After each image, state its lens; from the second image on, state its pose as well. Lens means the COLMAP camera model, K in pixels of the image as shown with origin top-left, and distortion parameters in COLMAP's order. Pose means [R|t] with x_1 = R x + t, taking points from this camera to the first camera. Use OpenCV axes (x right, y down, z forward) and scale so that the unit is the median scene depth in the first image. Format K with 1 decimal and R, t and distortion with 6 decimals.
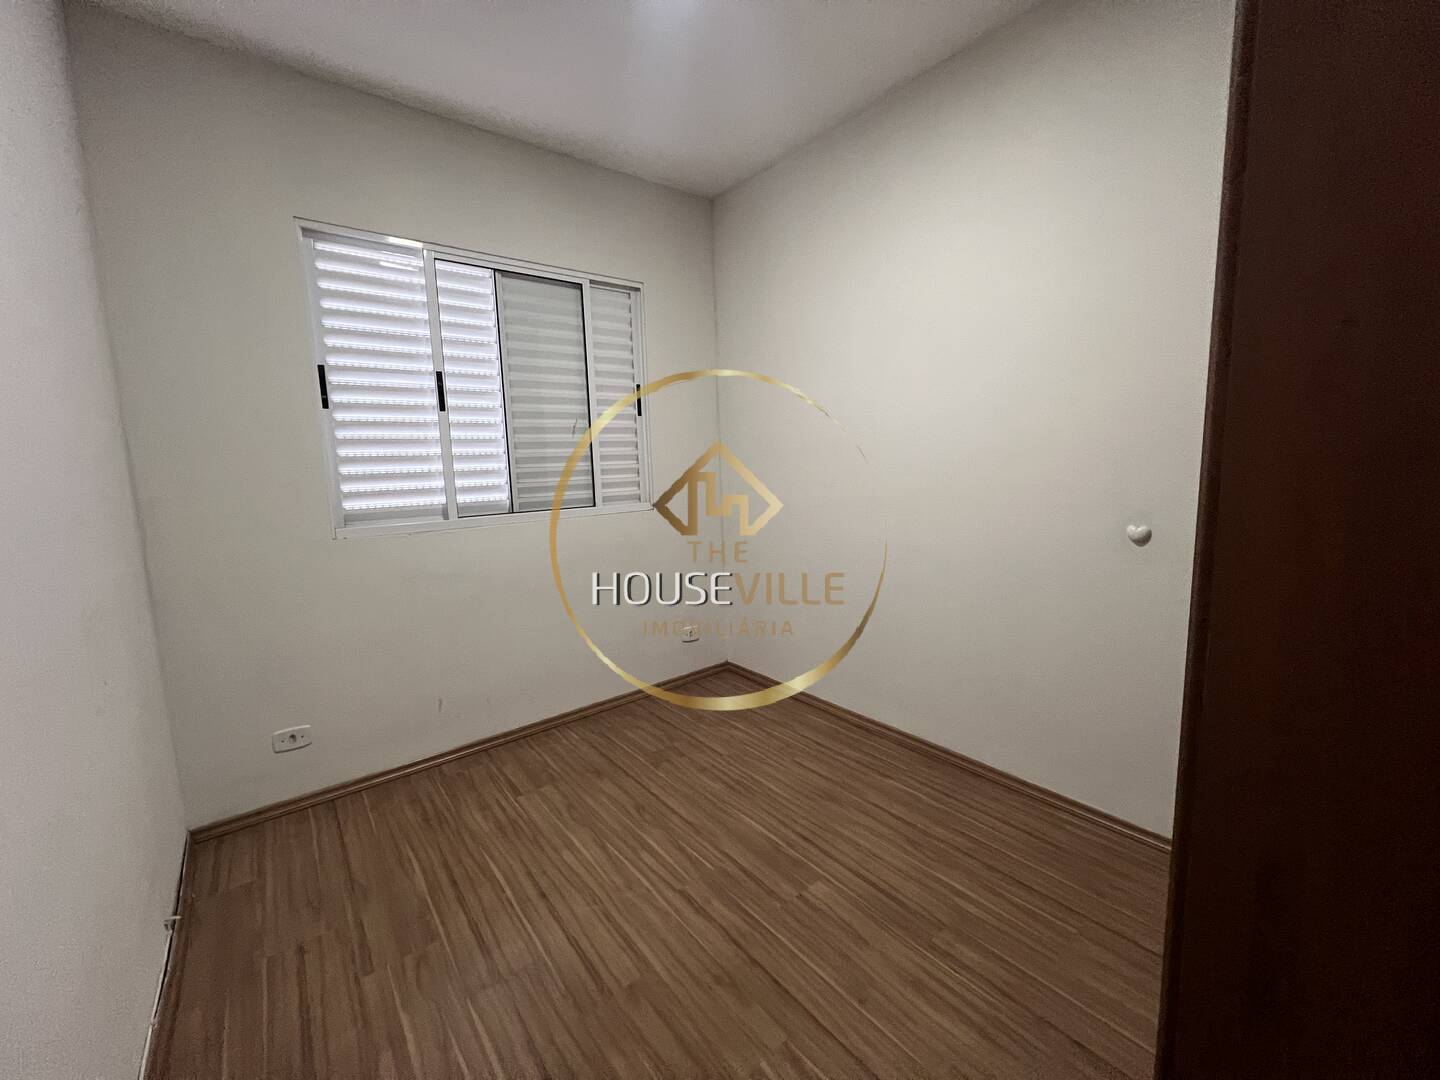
lens RADIAL K [[577.8, 0, 718.2], [0, 577.8, 536.8], [0, 0, 1]] dist [0.001422, -0.000548]
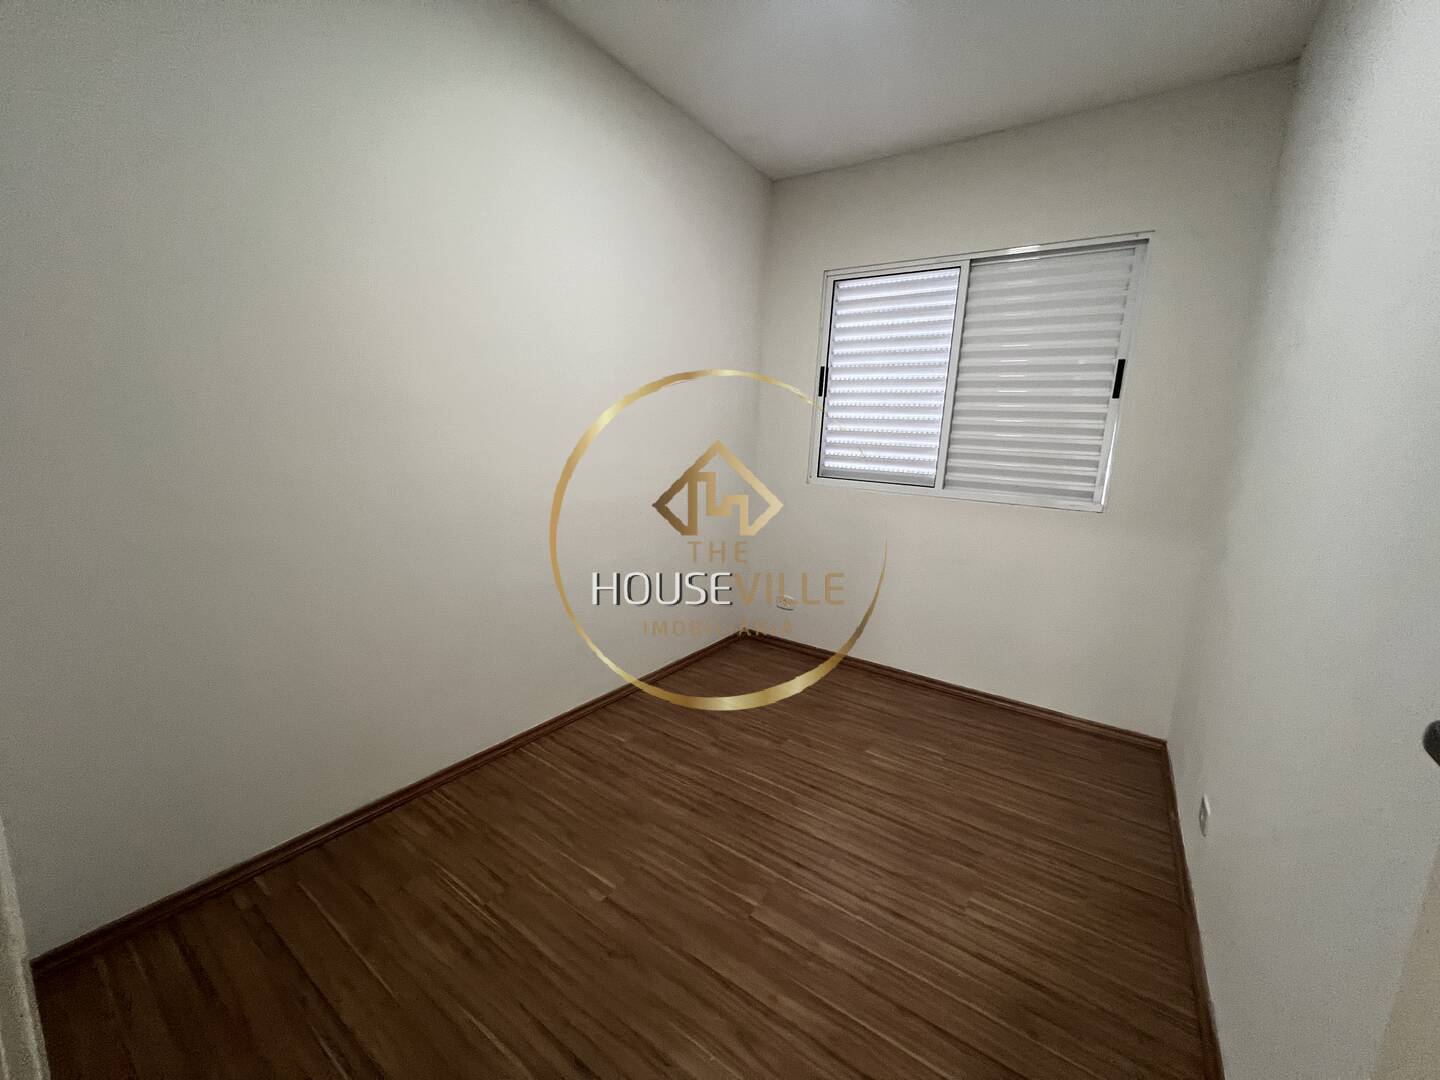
lens RADIAL K [[577.8, 0, 706.9], [0, 577.8, 541.8], [0, 0, 1]] dist [0.001422, -0.000548]
pose [[0.277615, 0.222564, -0.934556, 0.800664], [-0.182412, 0.967309, 0.176178, -0.074540], [0.943215, 0.121565, 0.309138, 0.328034]]
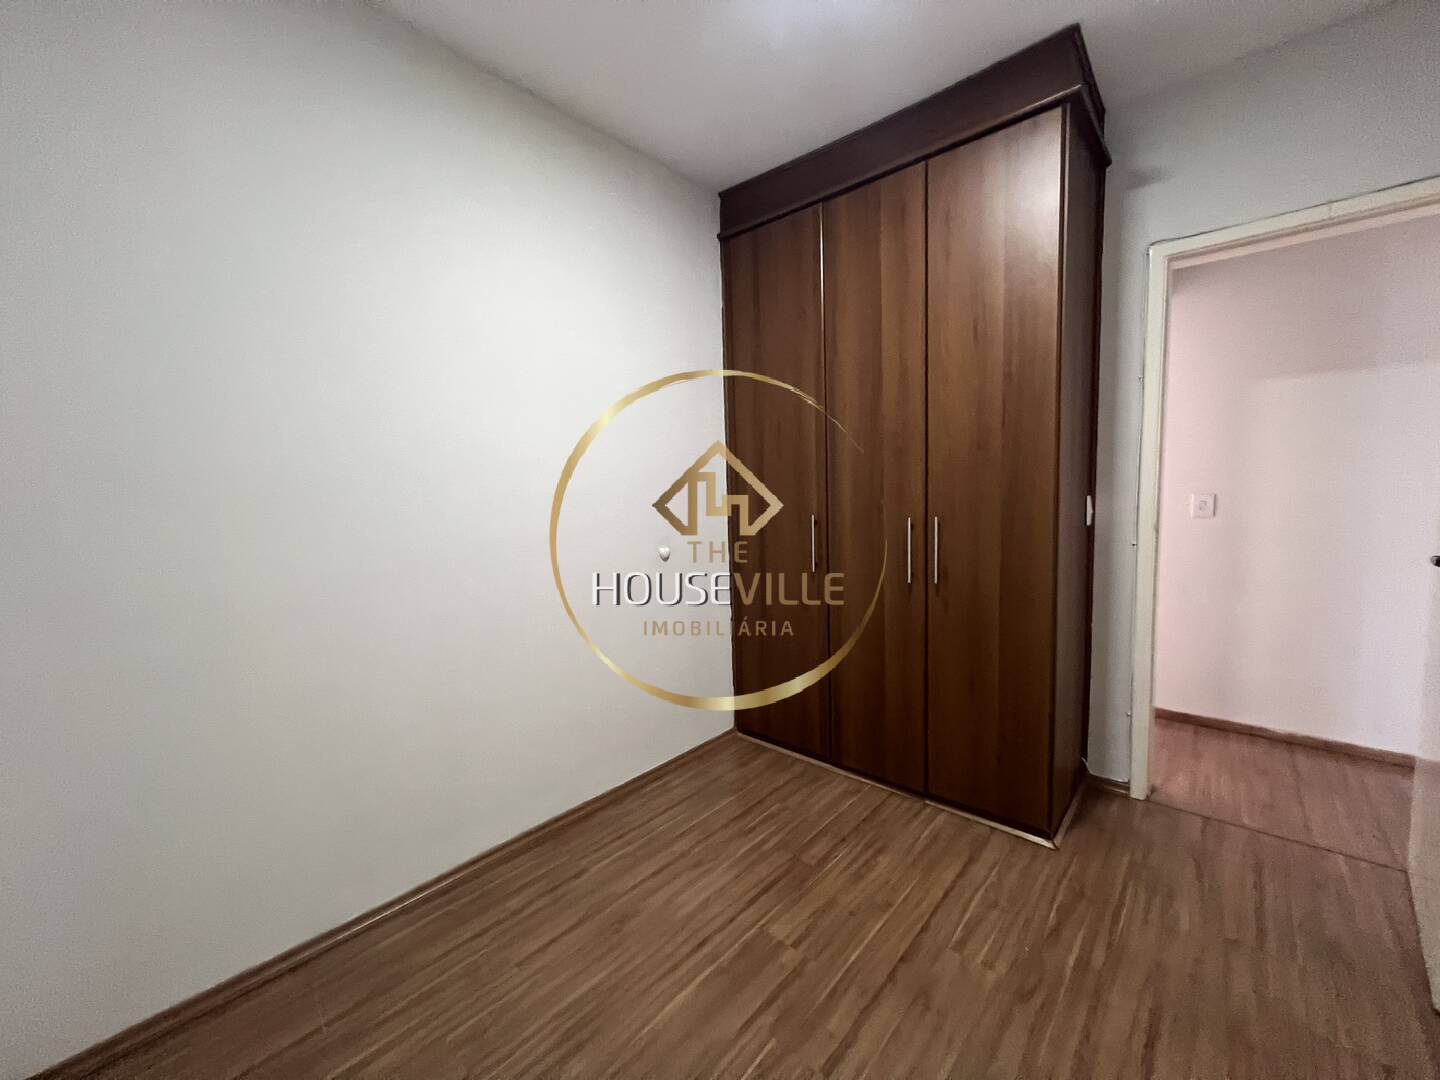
lens RADIAL K [[577.8, 0, 716.3], [0, 577.8, 537.1], [0, 0, 1]] dist [0.001422, -0.000548]
pose [[-0.169908, -0.034247, 0.984865, -0.061931], [0.161628, 0.984894, 0.062132, -0.009828], [-0.972115, 0.169739, -0.161806, 0.096276]]
